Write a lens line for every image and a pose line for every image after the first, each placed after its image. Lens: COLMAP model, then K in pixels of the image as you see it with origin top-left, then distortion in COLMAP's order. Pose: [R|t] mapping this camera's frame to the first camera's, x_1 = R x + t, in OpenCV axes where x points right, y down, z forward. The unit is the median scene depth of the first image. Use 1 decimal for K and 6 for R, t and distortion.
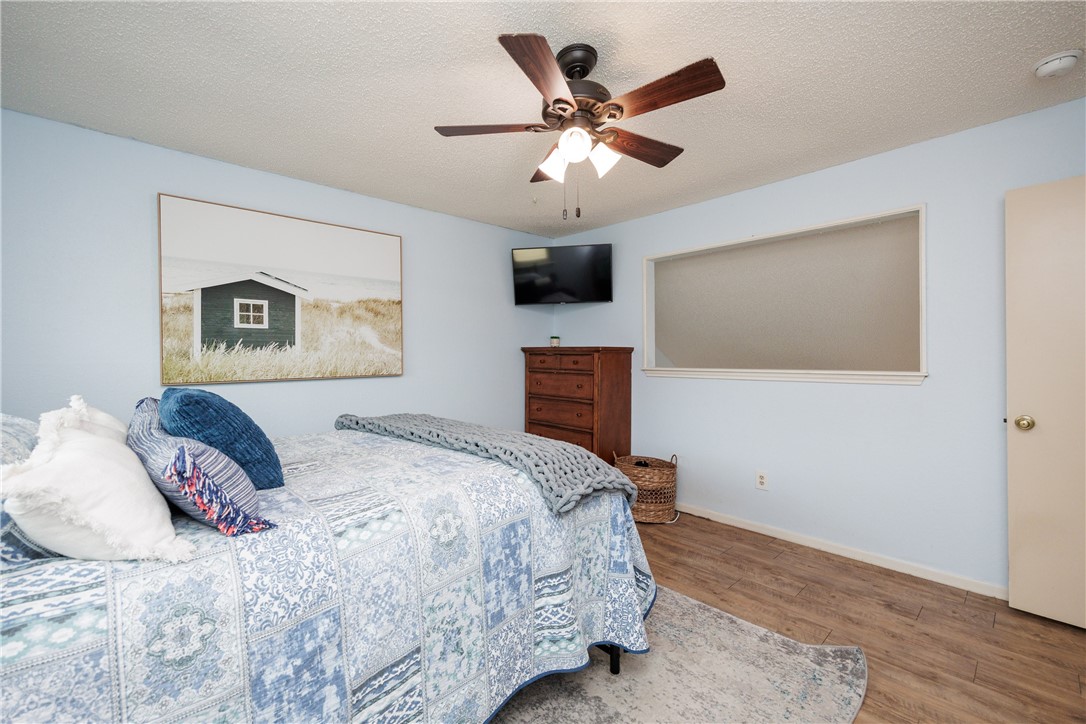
lens RADIAL K [[454.4, 0, 544.3], [0, 454.4, 356.9], [0, 0, 1]] dist [0.004449, -0.000052]
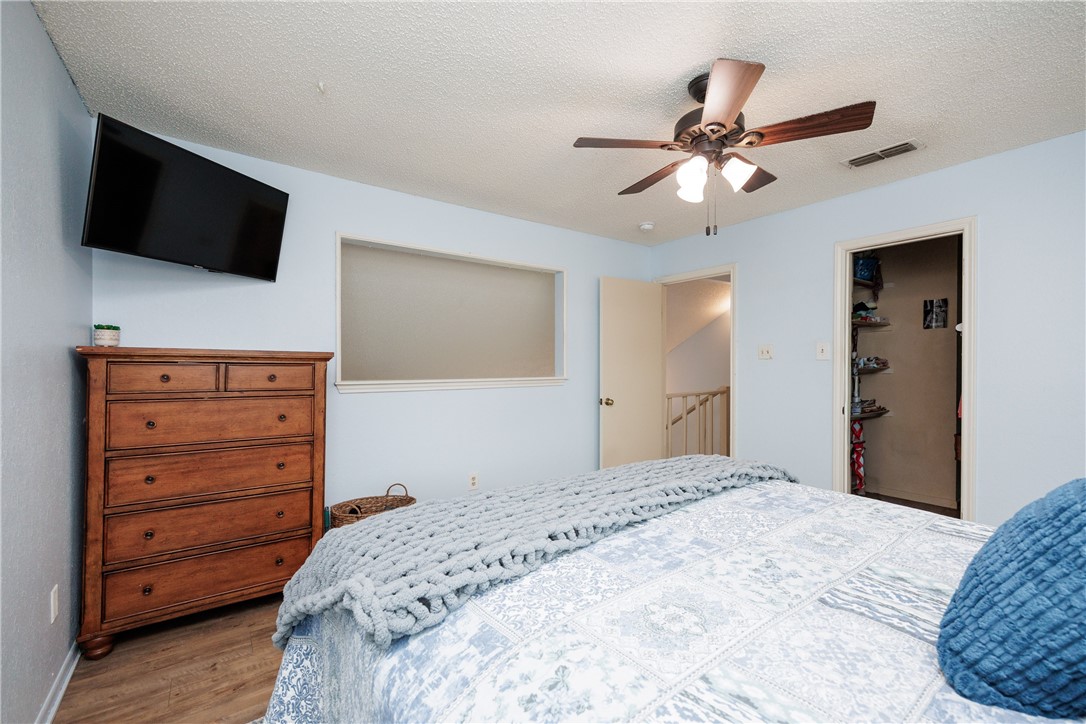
lens RADIAL K [[454.4, 0, 543.3], [0, 454.4, 364.5], [0, 0, 1]] dist [0.004449, -0.000052]
pose [[0.122394, 0.001785, 0.992480, -0.662432], [0.000422, 0.999998, -0.001850, -0.004191], [-0.992482, 0.000645, 0.122393, 0.813871]]
